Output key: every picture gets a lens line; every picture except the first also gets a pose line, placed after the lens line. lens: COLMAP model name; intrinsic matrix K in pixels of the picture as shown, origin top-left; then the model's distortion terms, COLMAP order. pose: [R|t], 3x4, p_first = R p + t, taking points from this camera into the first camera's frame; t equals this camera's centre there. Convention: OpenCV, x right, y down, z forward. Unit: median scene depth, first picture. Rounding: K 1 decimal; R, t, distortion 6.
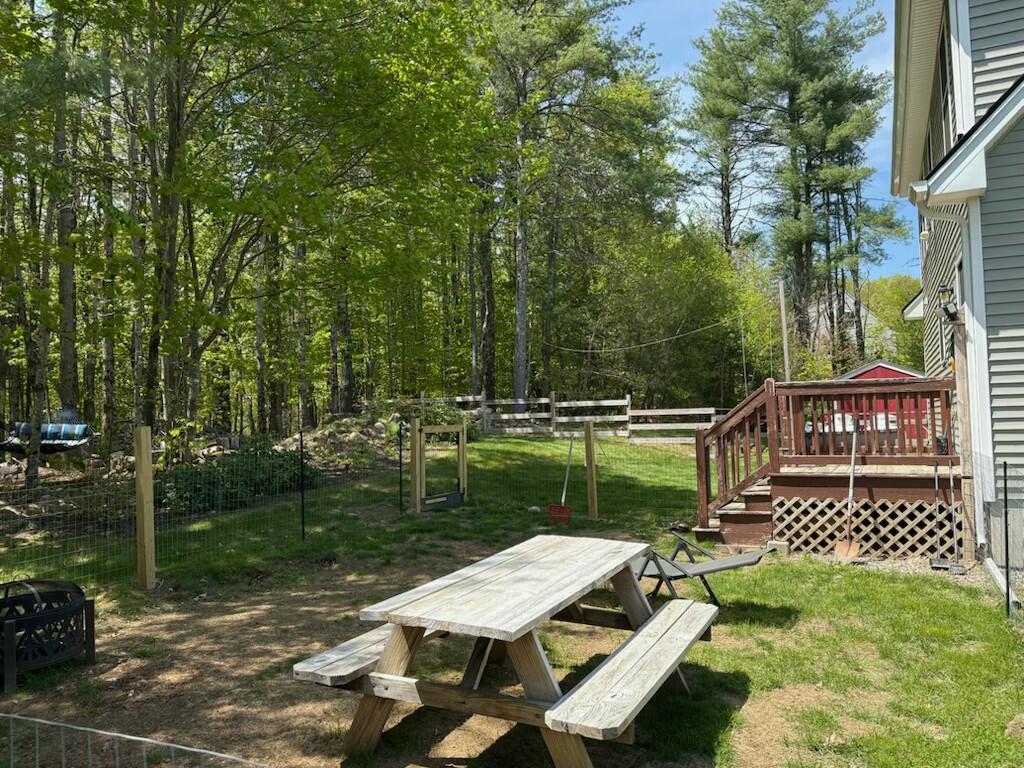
lens RADIAL K [[755.9, 0, 512.0], [0, 755.9, 384.0], [0, 0, 1]] dist [0.003829, 0.001055]
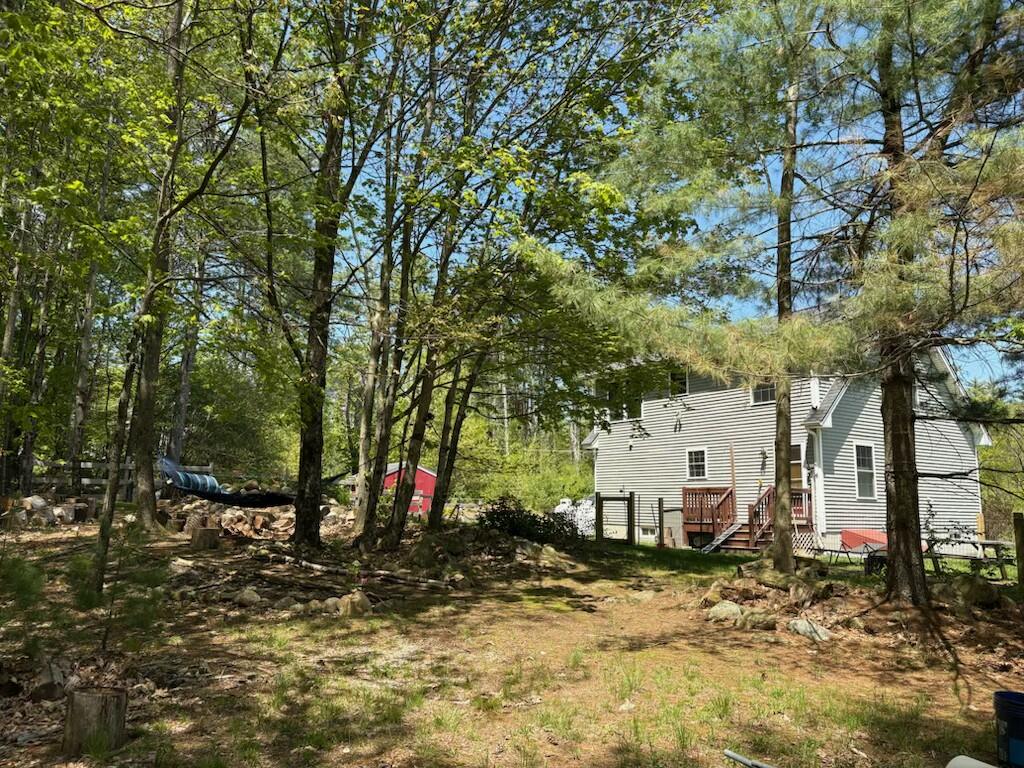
lens RADIAL K [[762.5, 0, 512.0], [0, 762.5, 384.0], [0, 0, 1]] dist [0.030038, 0.002370]
pose [[0.494294, 0.171946, 0.852120, -2.318219], [-0.070842, 0.984950, -0.157655, 0.126781], [-0.866403, 0.017562, 0.499036, 0.494435]]
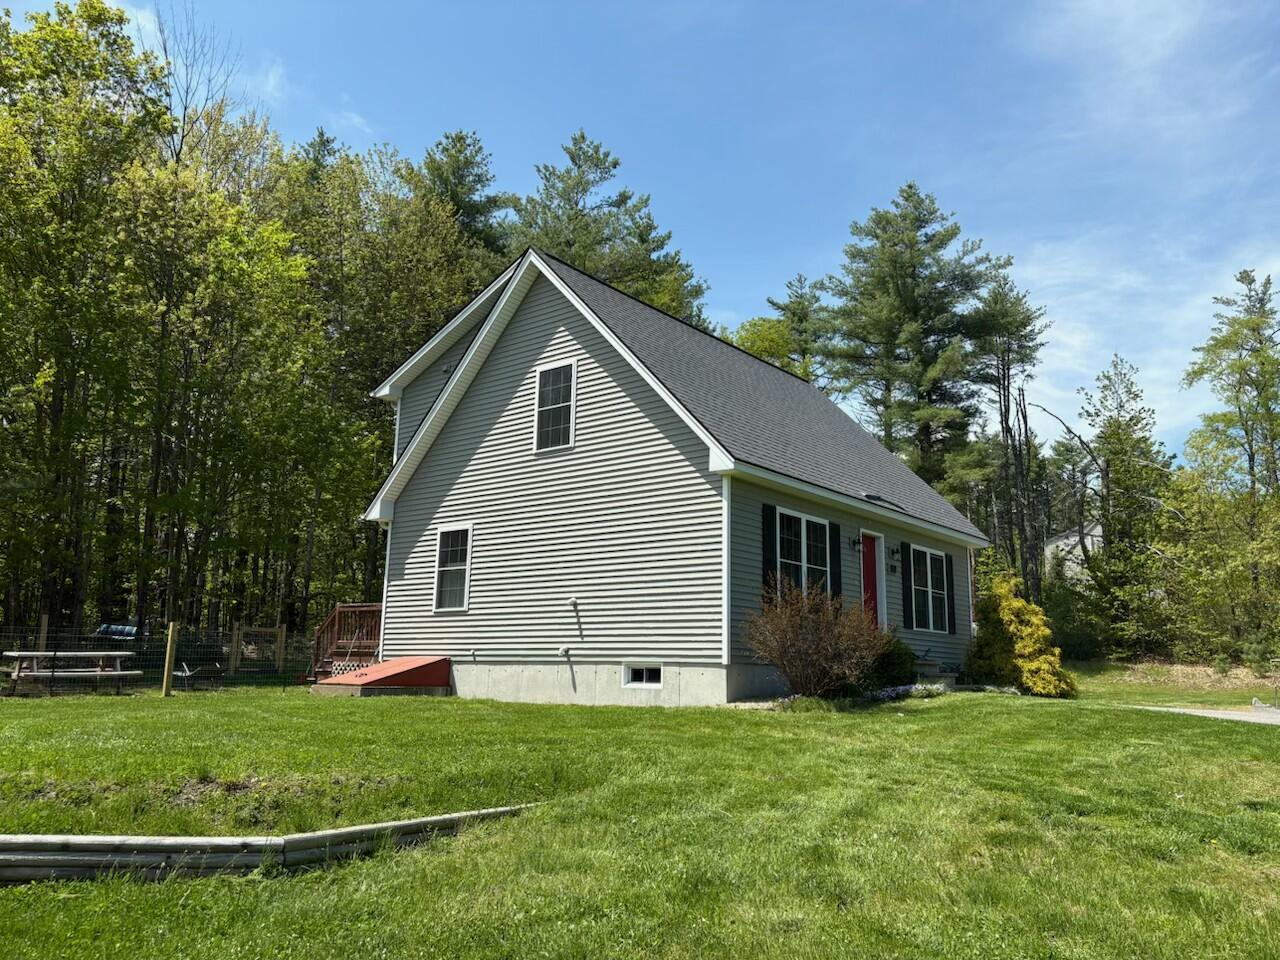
lens RADIAL K [[953.1, 0, 640.0], [0, 953.1, 480.0], [0, 0, 1]] dist [0.030038, 0.002370]
pose [[0.976889, 0.005165, -0.213687, 1.718802], [-0.037601, 0.988270, -0.148013, 0.018251], [0.210416, 0.152627, 0.965624, -1.387326]]
